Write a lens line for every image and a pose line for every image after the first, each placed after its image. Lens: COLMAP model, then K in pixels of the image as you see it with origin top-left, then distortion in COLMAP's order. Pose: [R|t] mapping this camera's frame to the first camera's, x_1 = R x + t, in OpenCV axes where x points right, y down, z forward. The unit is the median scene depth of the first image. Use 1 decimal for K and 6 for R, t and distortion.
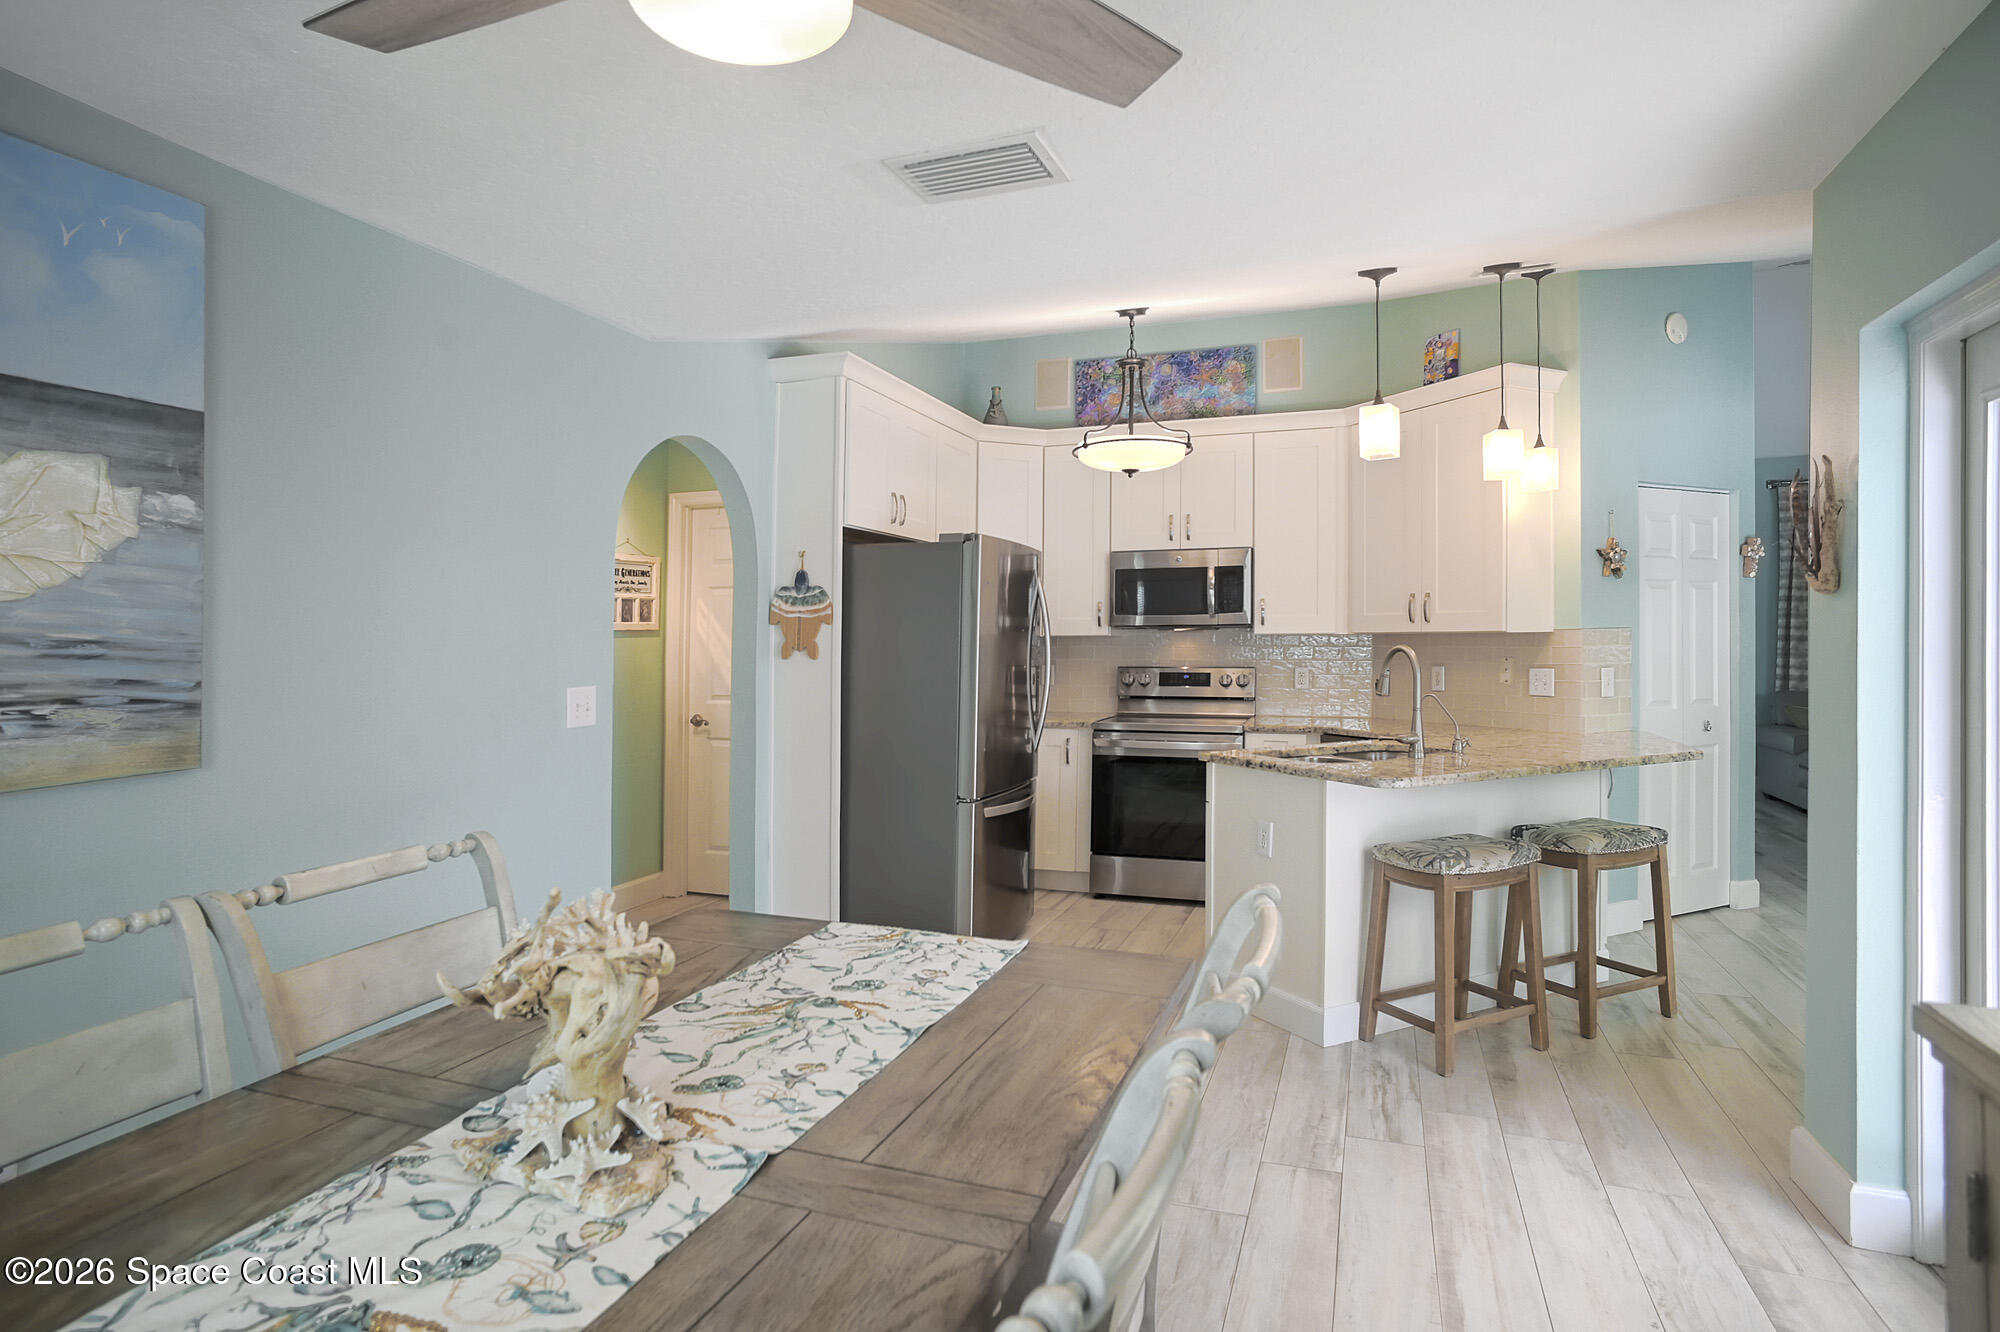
lens RADIAL K [[1070.6, 0, 987.9], [0, 1070.6, 694.2], [0, 0, 1]] dist [-0.031190, 0.006219]
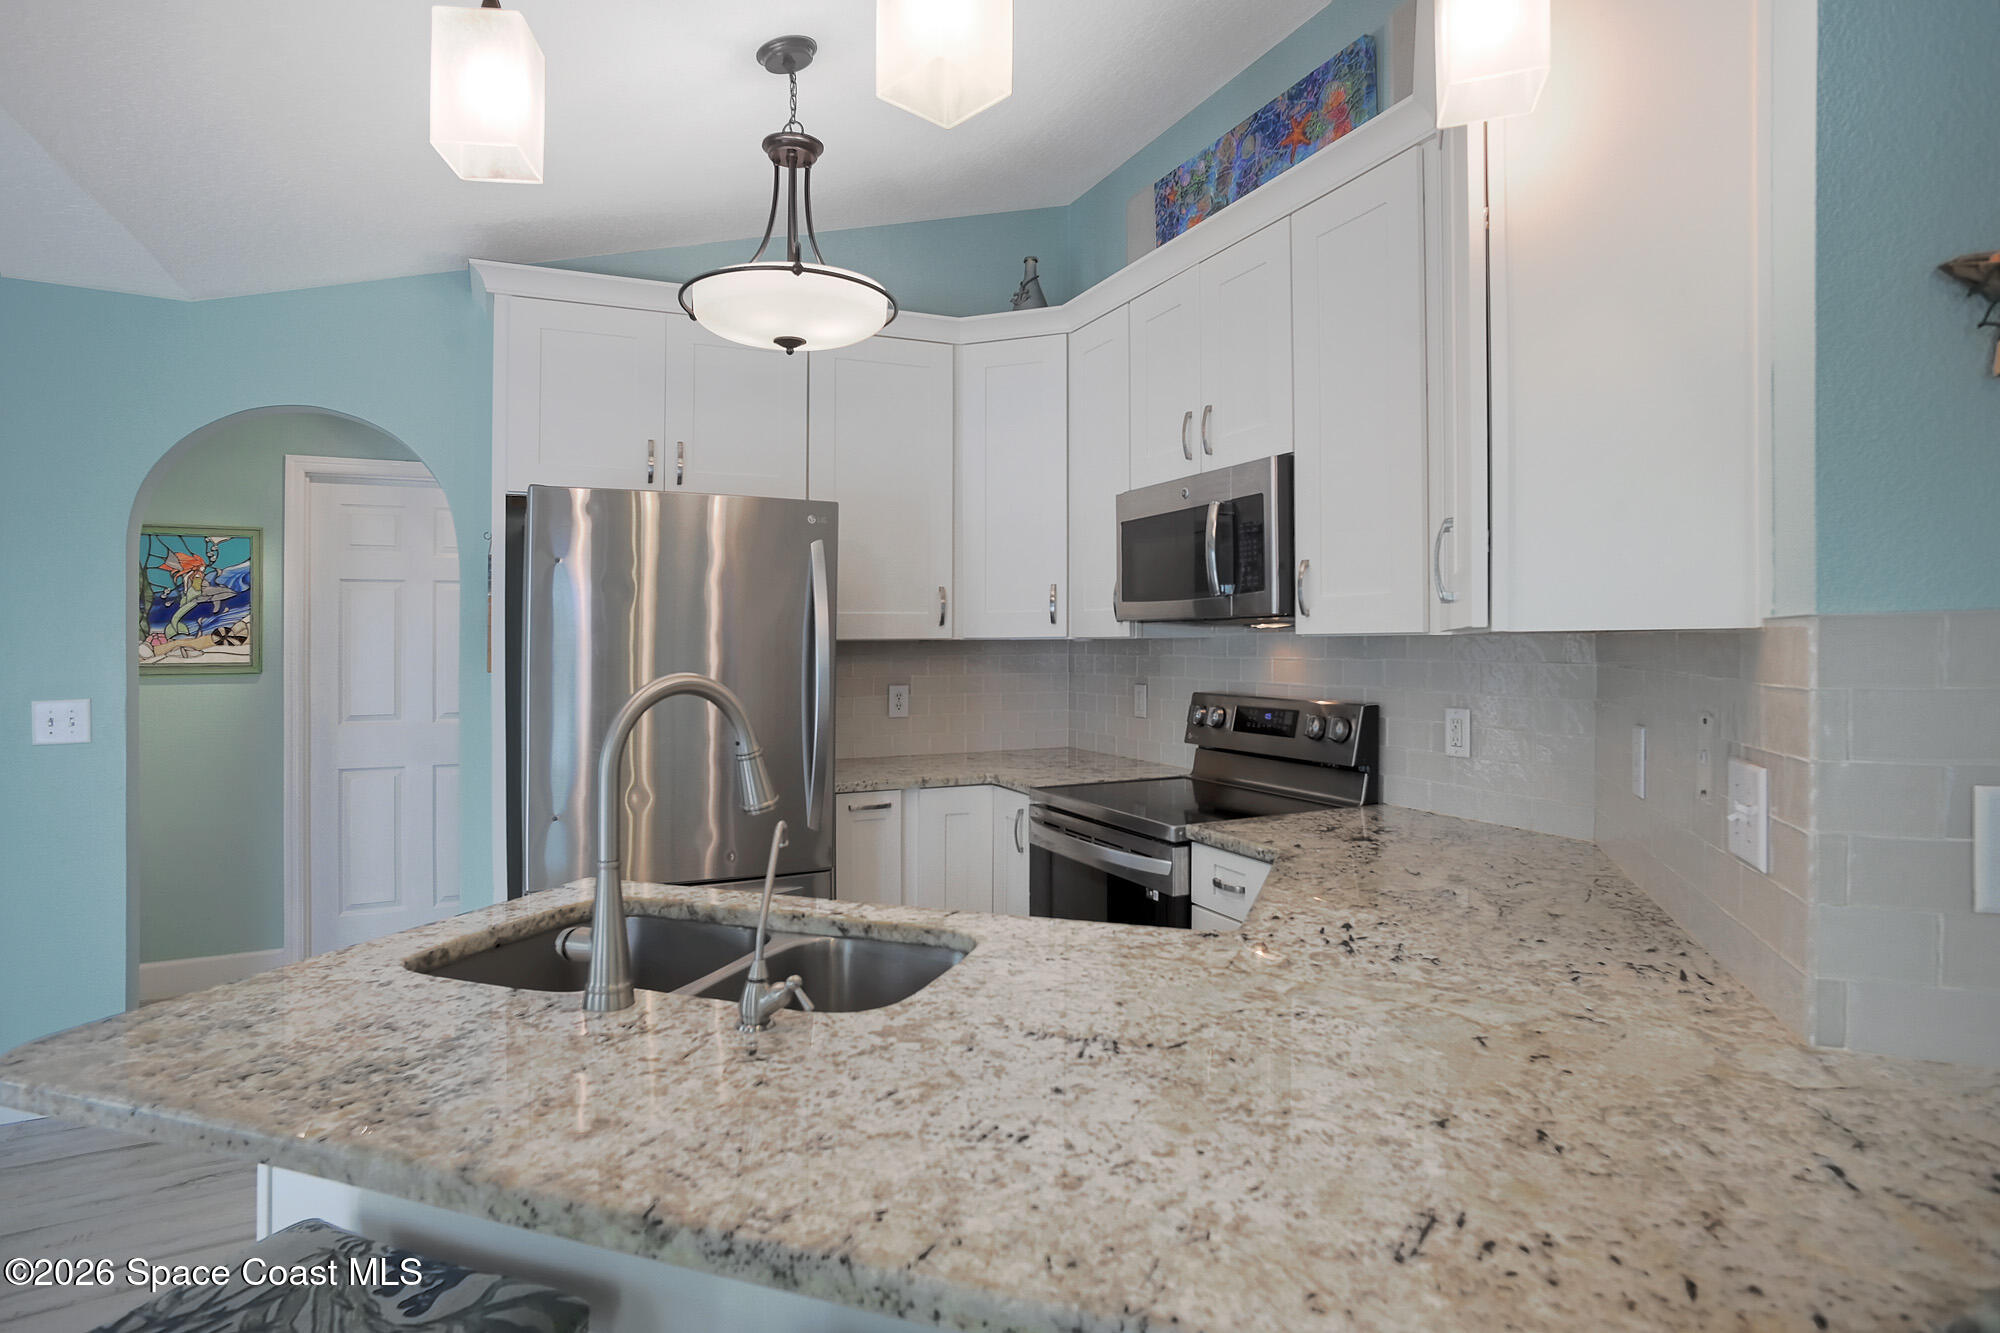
lens RADIAL K [[1070.6, 0, 1028.6], [0, 1070.6, 671.1], [0, 0, 1]] dist [-0.031190, 0.006219]
pose [[0.705272, 0.022205, -0.708589, 0.544500], [-0.037084, 0.999296, -0.005596, -0.036498], [0.707966, 0.030224, 0.705599, 0.629982]]
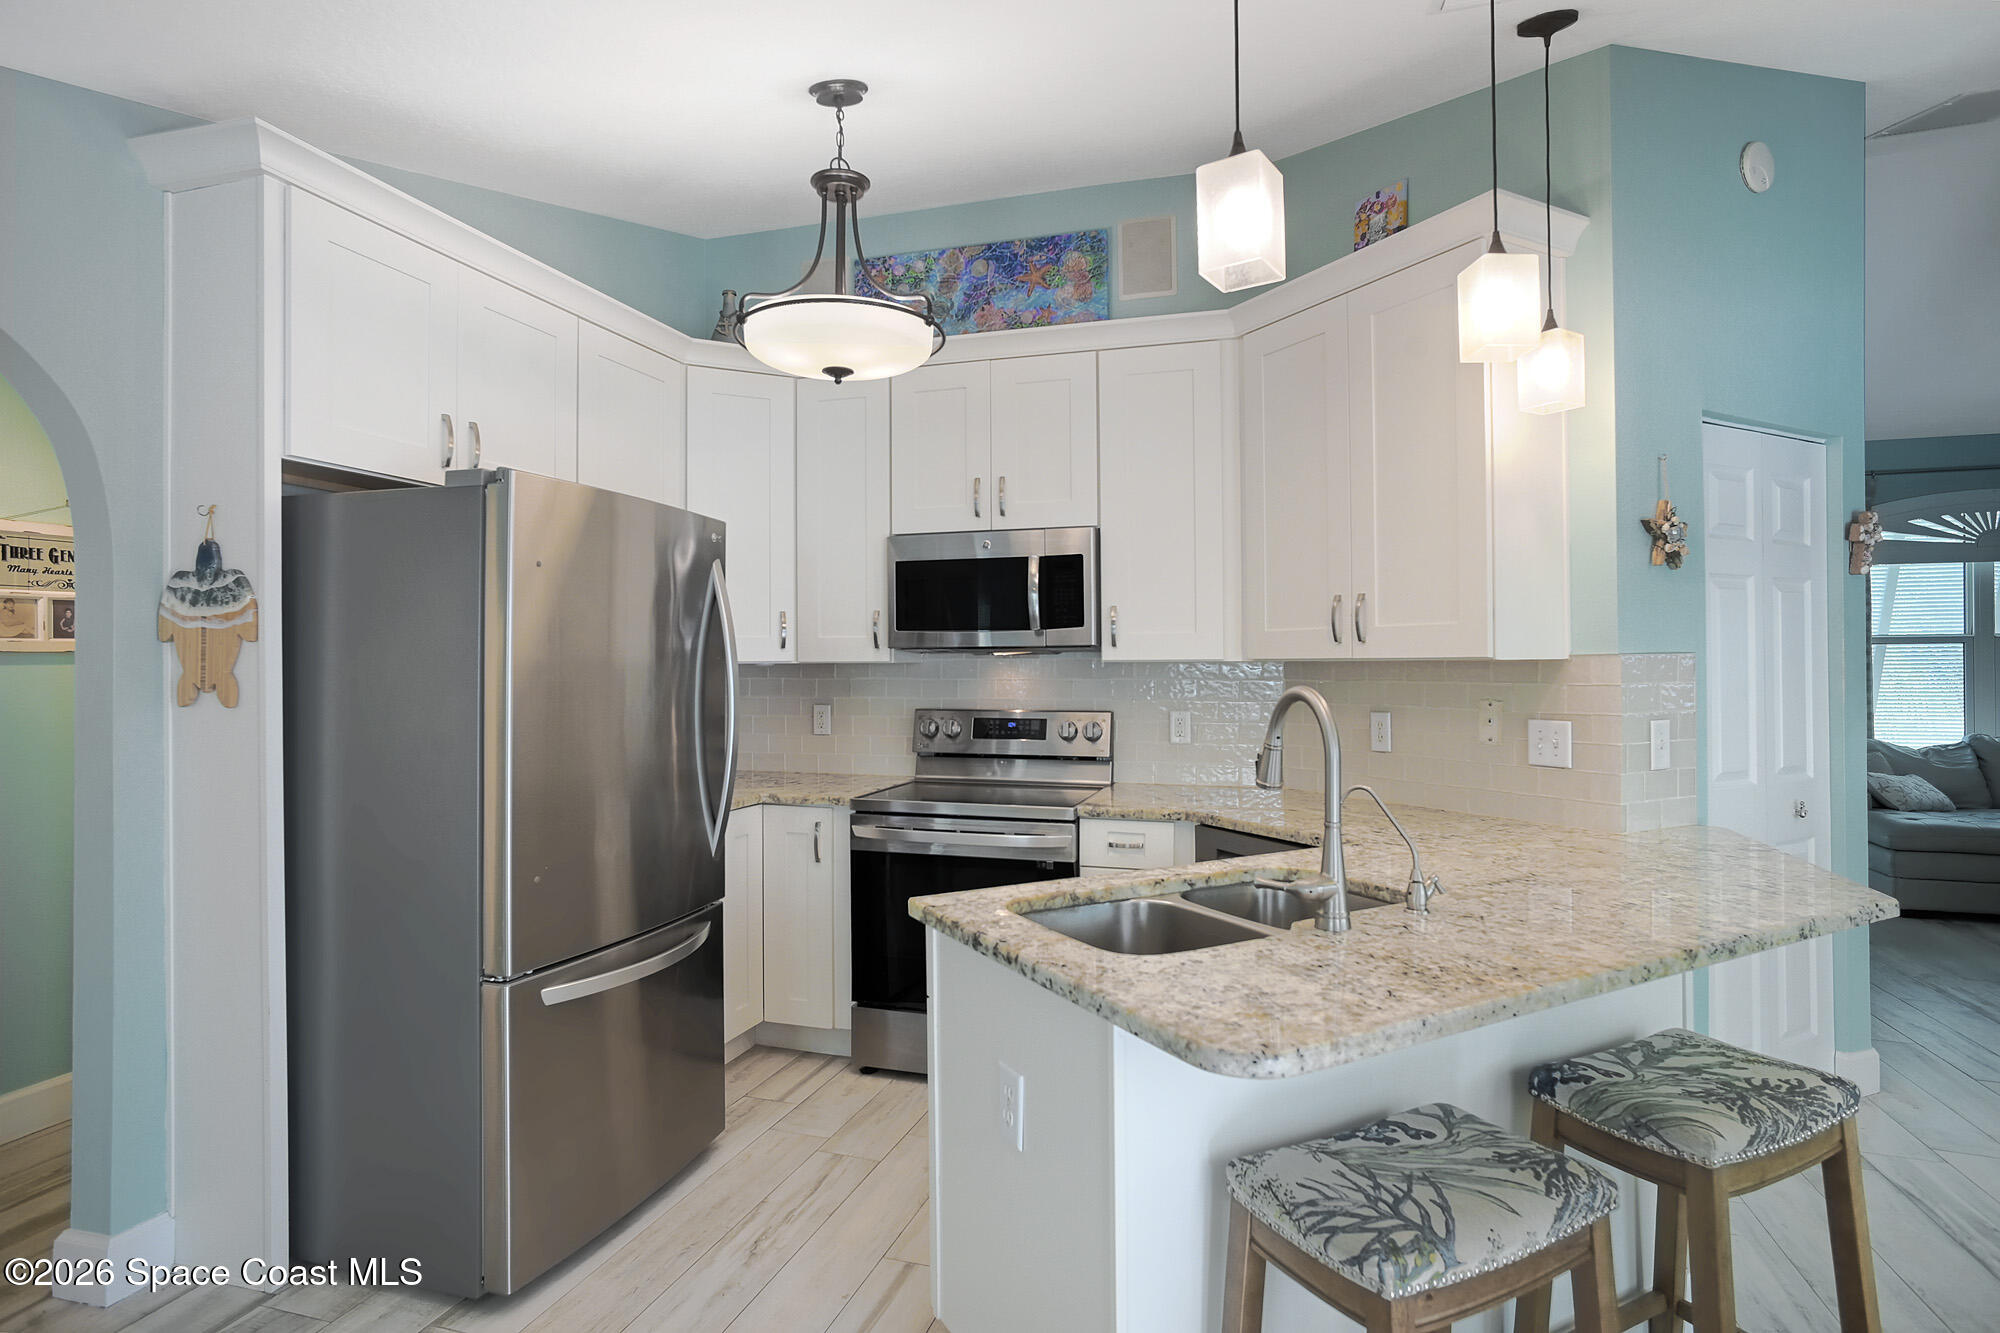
lens RADIAL K [[1047.4, 0, 1019.0], [0, 1047.4, 681.8], [0, 0, 1]] dist [-0.027229, 0.001388]
pose [[0.998108, 0.001985, 0.061456, 0.173731], [0.000142, 0.999401, -0.034593, -0.023819], [-0.061488, 0.034537, 0.997510, 0.402247]]
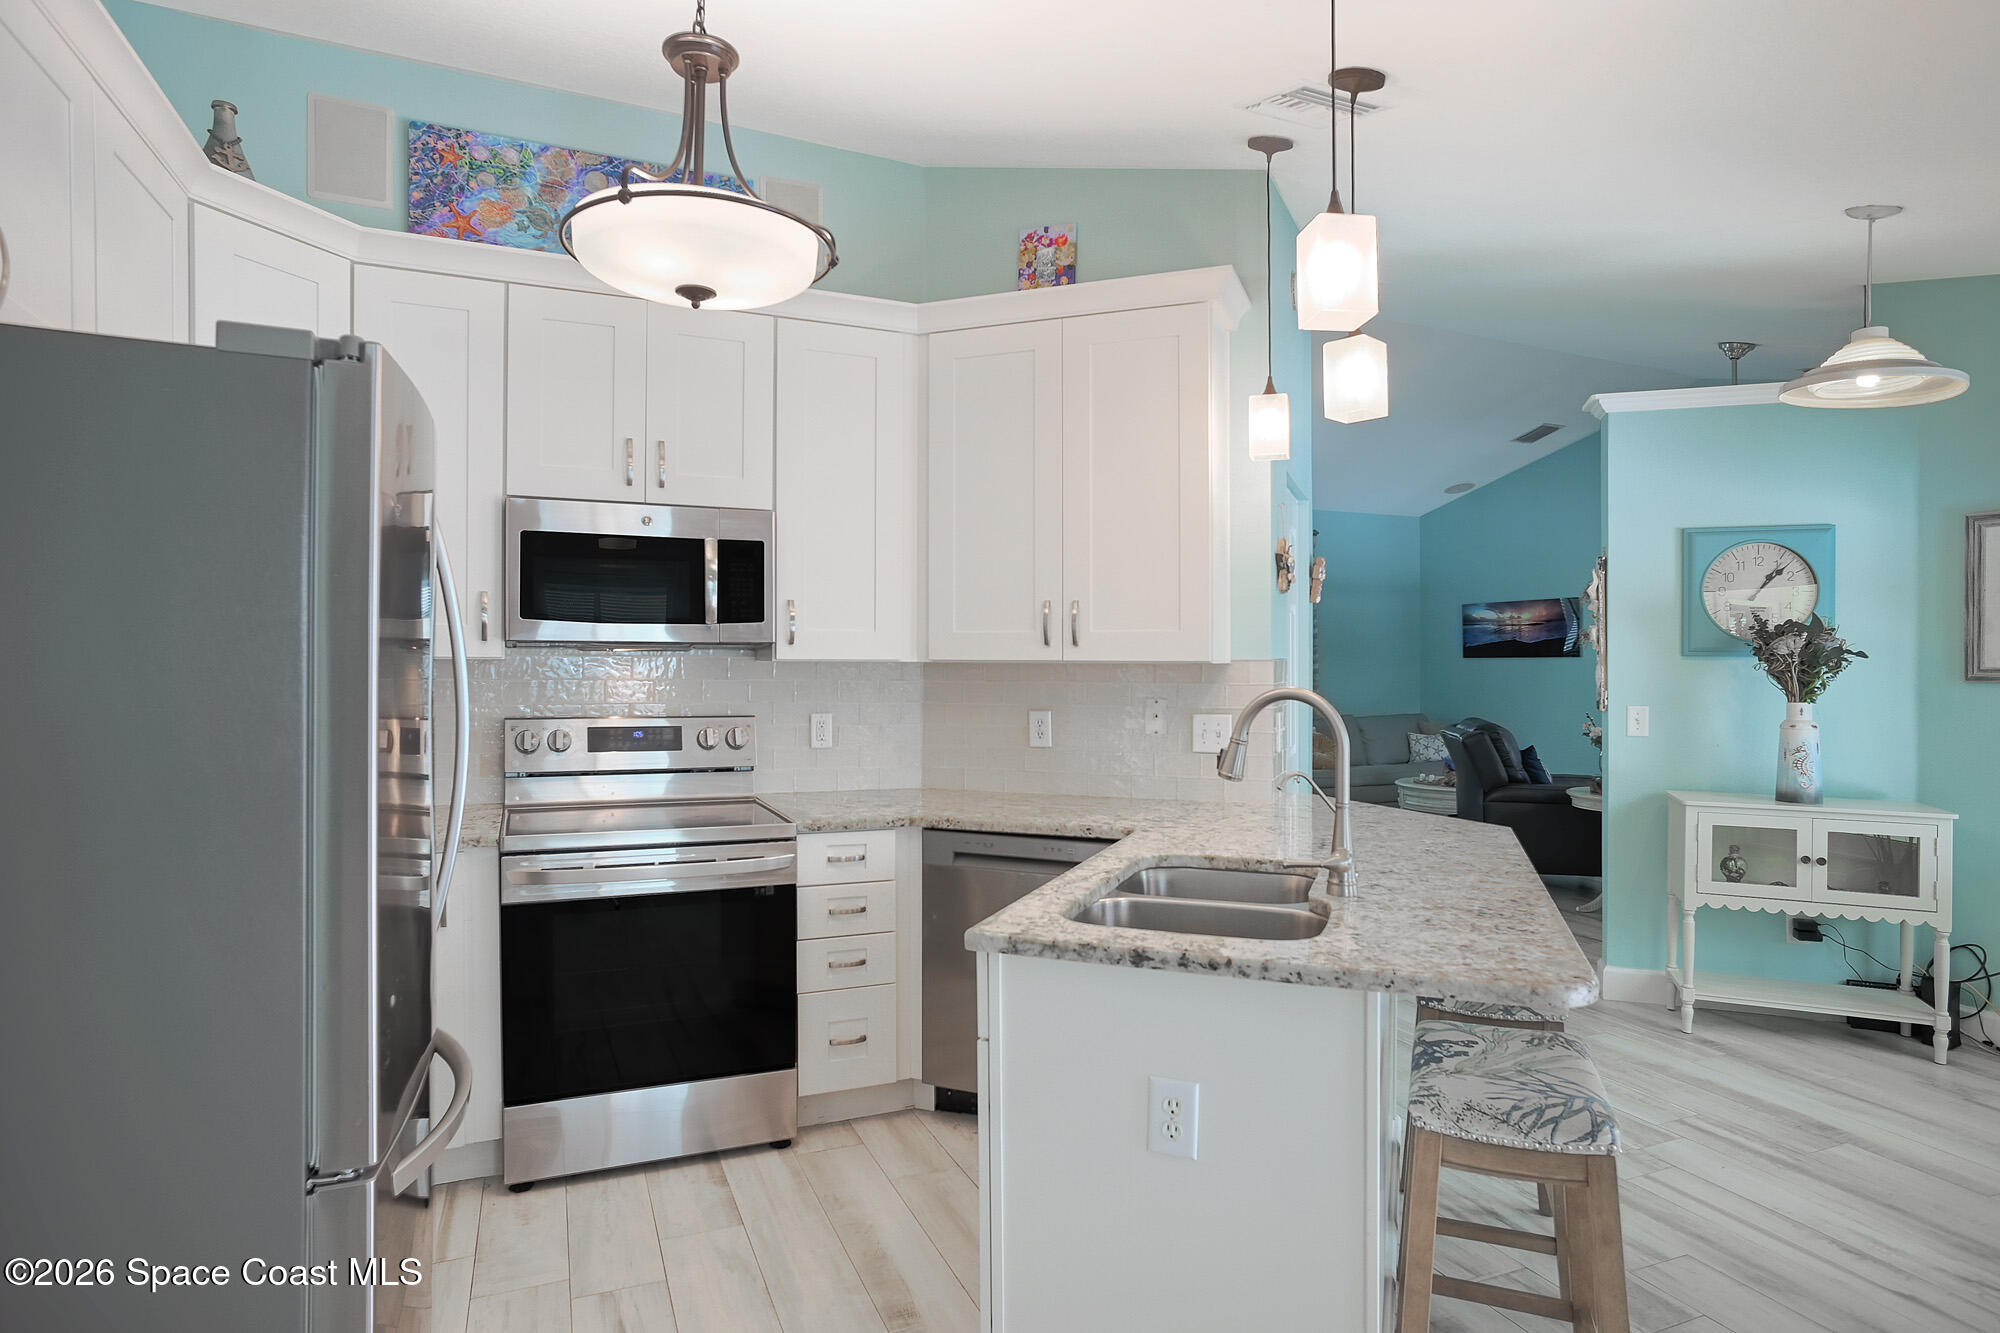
lens RADIAL K [[1070.6, 0, 993.2], [0, 1070.6, 698.4], [0, 0, 1]] dist [-0.031190, 0.006219]
pose [[0.724637, -0.011245, 0.689040, -0.075121], [0.025824, 0.999608, -0.010845, -0.028402], [-0.688647, 0.025652, 0.724643, 0.533624]]
